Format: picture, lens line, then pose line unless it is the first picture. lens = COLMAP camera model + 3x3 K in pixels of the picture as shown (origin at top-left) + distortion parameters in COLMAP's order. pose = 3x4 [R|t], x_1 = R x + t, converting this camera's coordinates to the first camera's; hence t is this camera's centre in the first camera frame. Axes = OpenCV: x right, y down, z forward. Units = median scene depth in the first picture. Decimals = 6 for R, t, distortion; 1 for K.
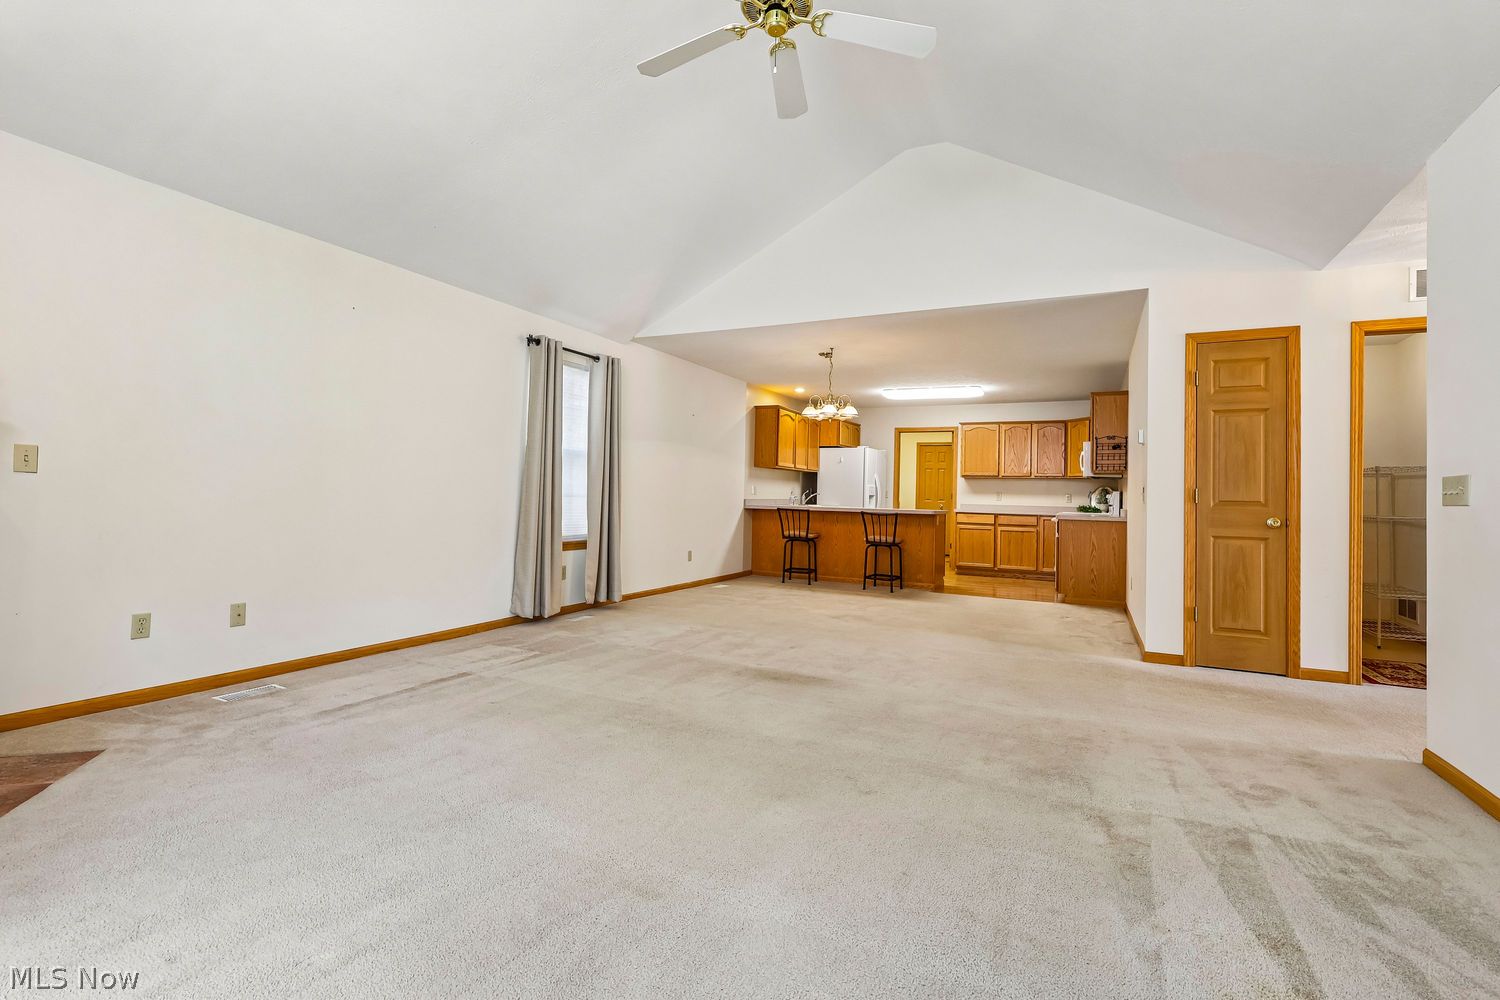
lens RADIAL K [[698.6, 0, 744.3], [0, 698.6, 502.1], [0, 0, 1]] dist [-0.003777, 0.000262]
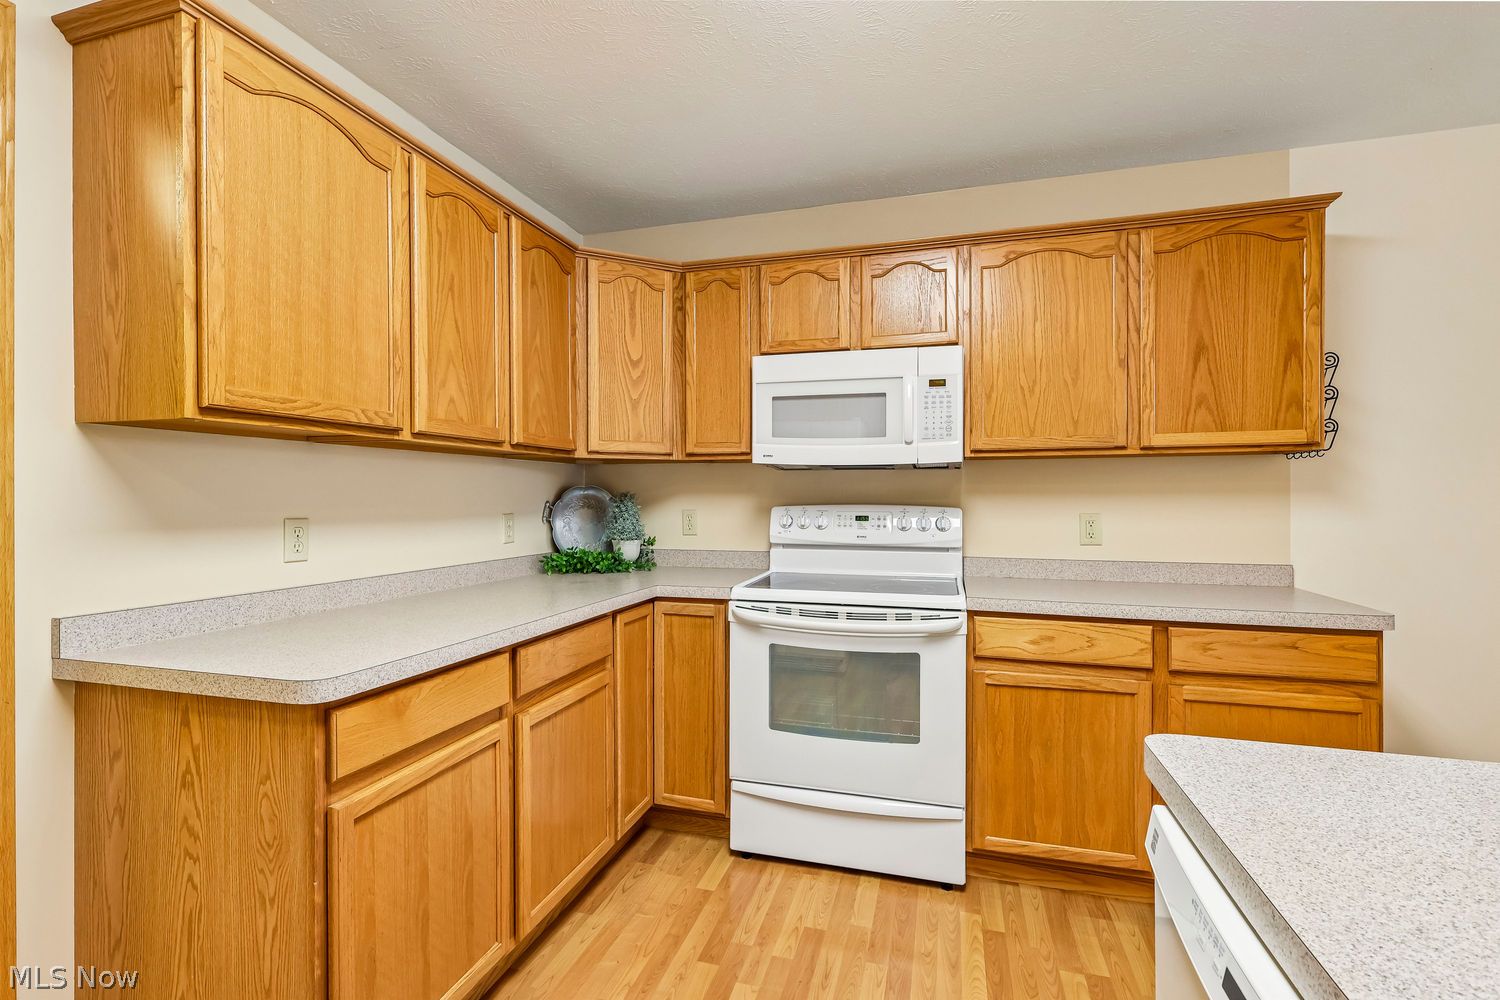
lens RADIAL K [[698.8, 0, 725.4], [0, 698.8, 492.3], [0, 0, 1]] dist [-0.000218, 0.000321]
pose [[-0.153916, -0.013526, 0.987991, 0.198168], [0.003093, 0.999895, 0.014170, -0.027614], [-0.988079, 0.005237, -0.153858, 1.091543]]
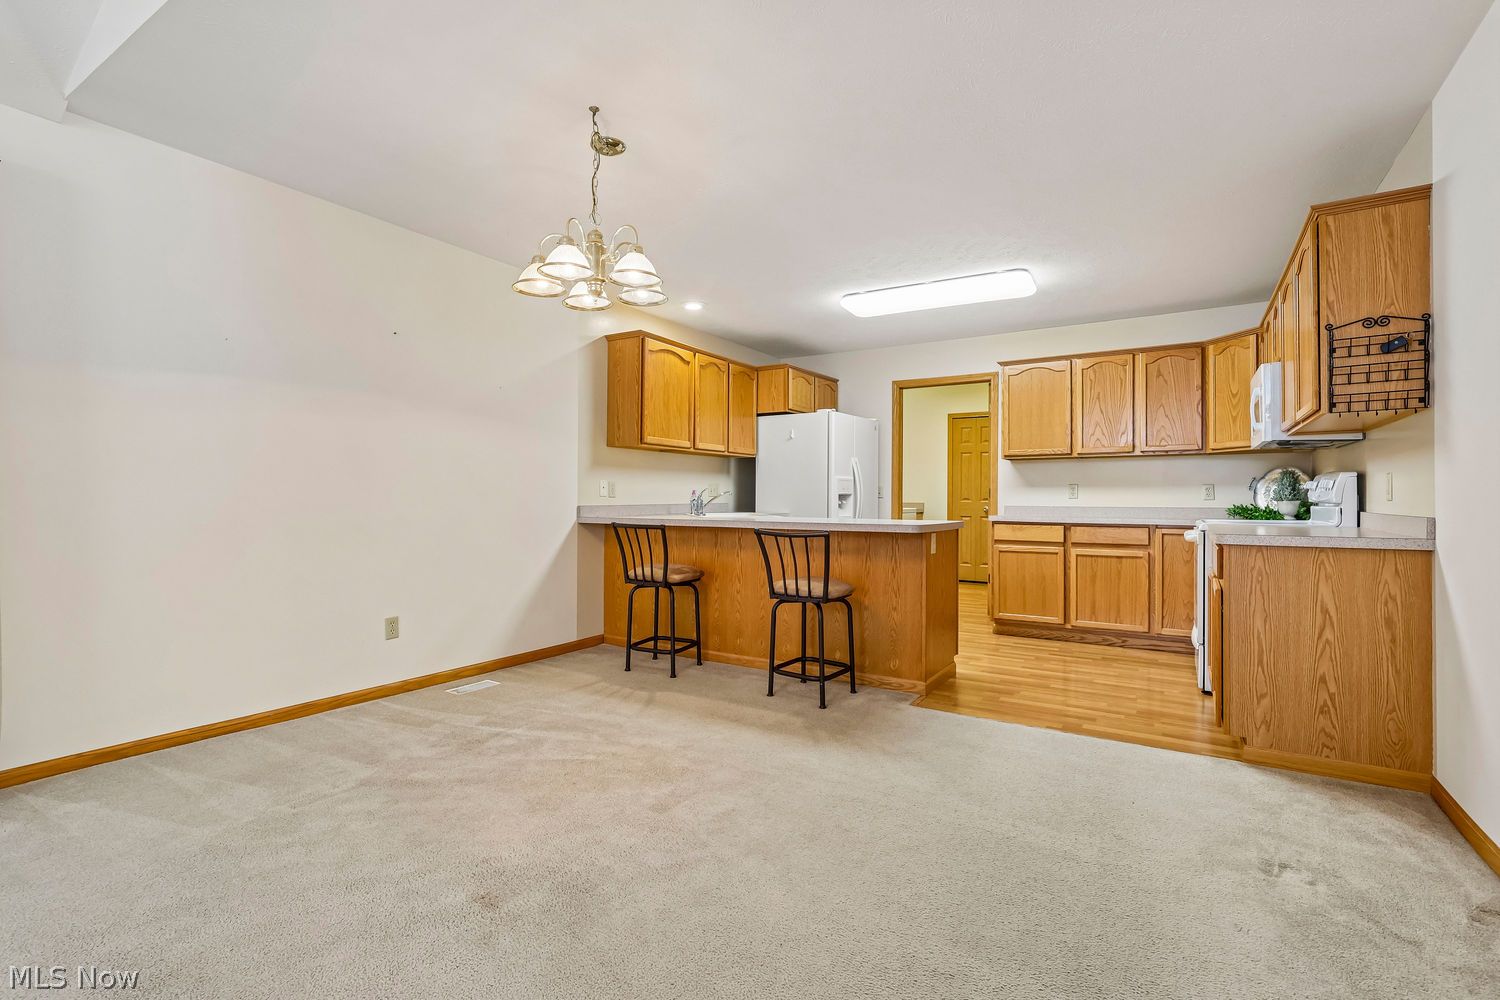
lens RADIAL K [[692.0, 0, 751.3], [0, 692.0, 518.3], [0, 0, 1]] dist [0.001373, 0.000245]
pose [[0.994783, -0.018202, -0.100377, 0.193559], [0.019992, 0.999658, 0.016861, -0.001421], [0.100036, -0.018779, 0.994807, 0.500198]]
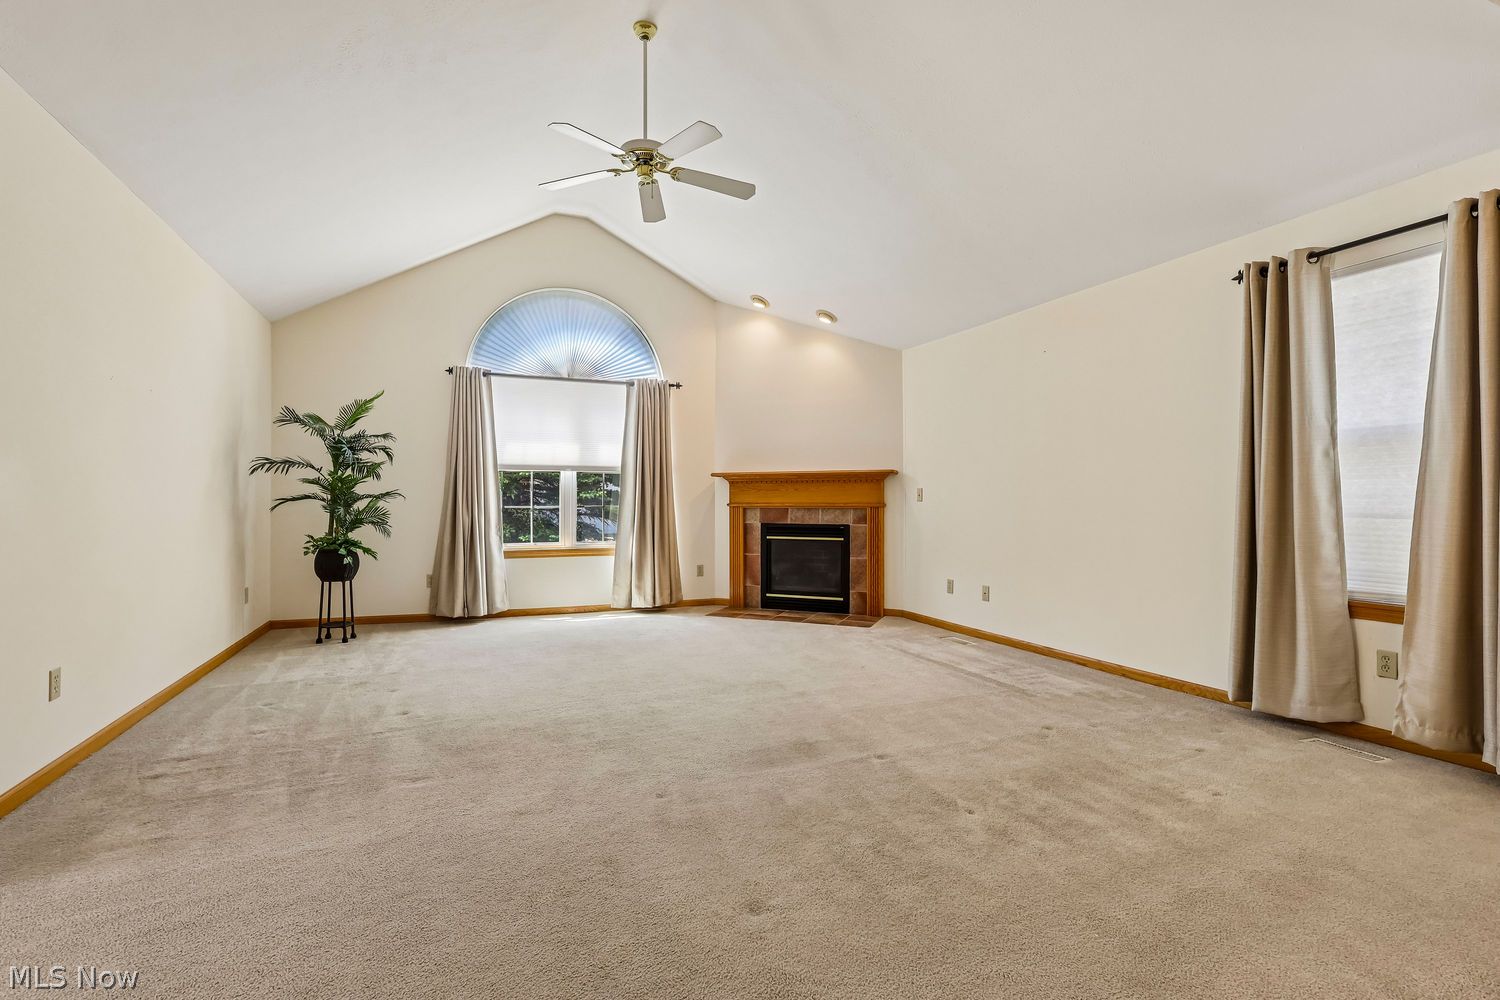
lens RADIAL K [[691.1, 0, 744.9], [0, 691.1, 491.3], [0, 0, 1]] dist [-0.003060, -0.000220]
pose [[-0.670594, -0.032840, -0.741097, 0.303286], [-0.020725, 0.999459, -0.025536, -0.003446], [0.741535, -0.001765, -0.670912, 0.672255]]
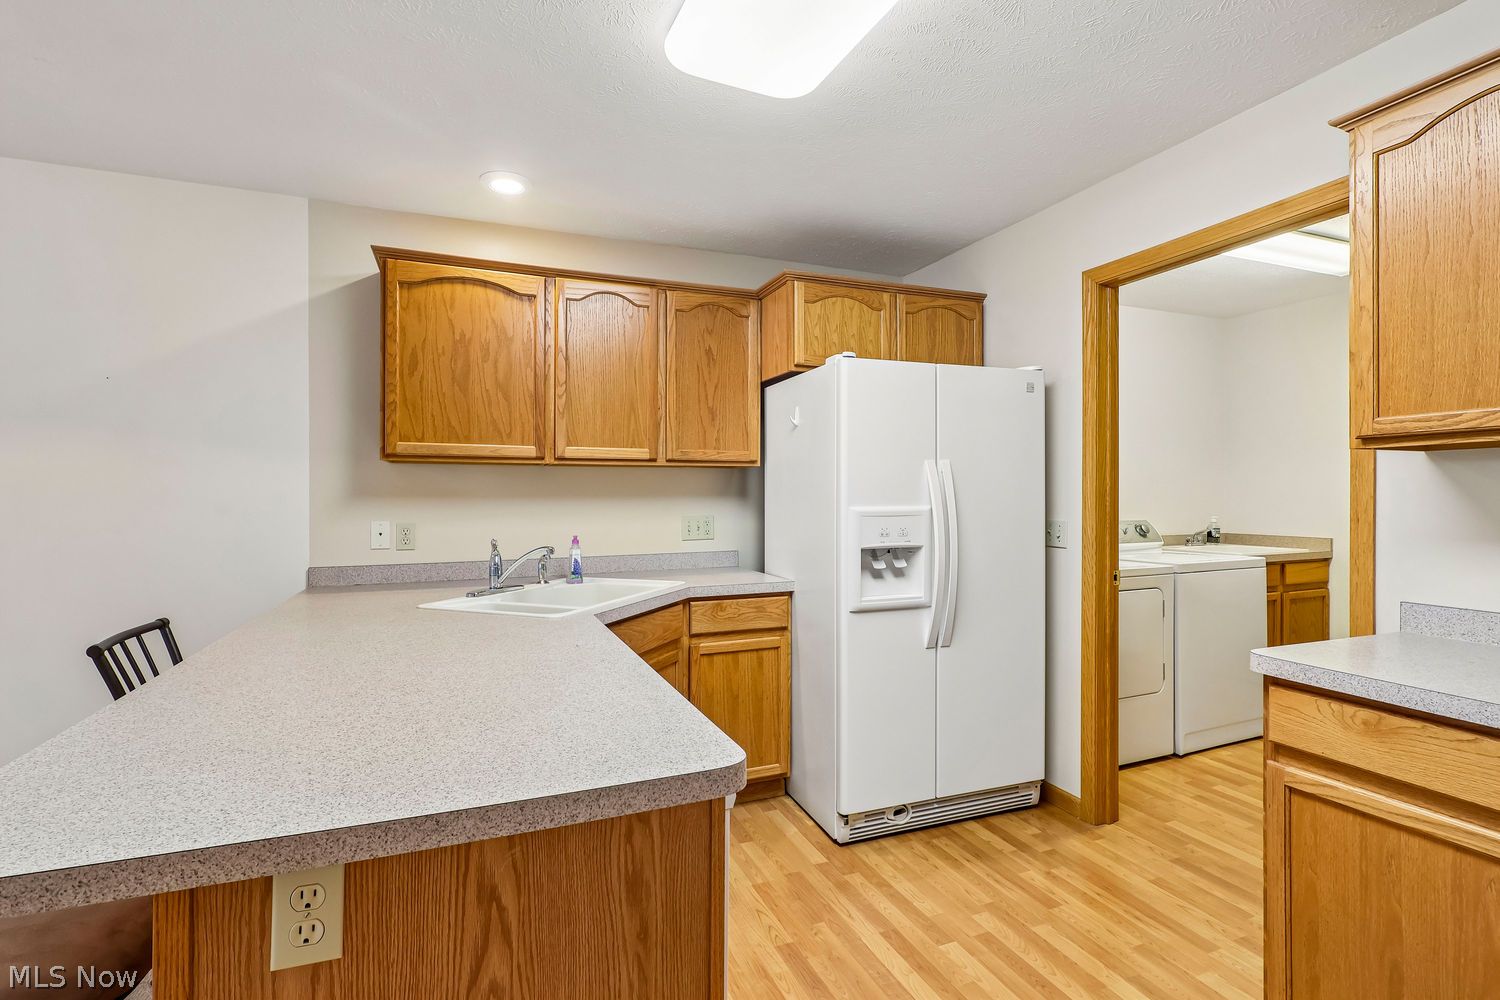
lens RADIAL K [[698.6, 0, 744.3], [0, 698.6, 502.1], [0, 0, 1]] dist [-0.003777, 0.000262]
pose [[0.743497, -0.021387, -0.668397, 0.370173], [0.014491, 0.999769, -0.015871, -0.027027], [0.668582, 0.002114, 0.743635, 0.927644]]
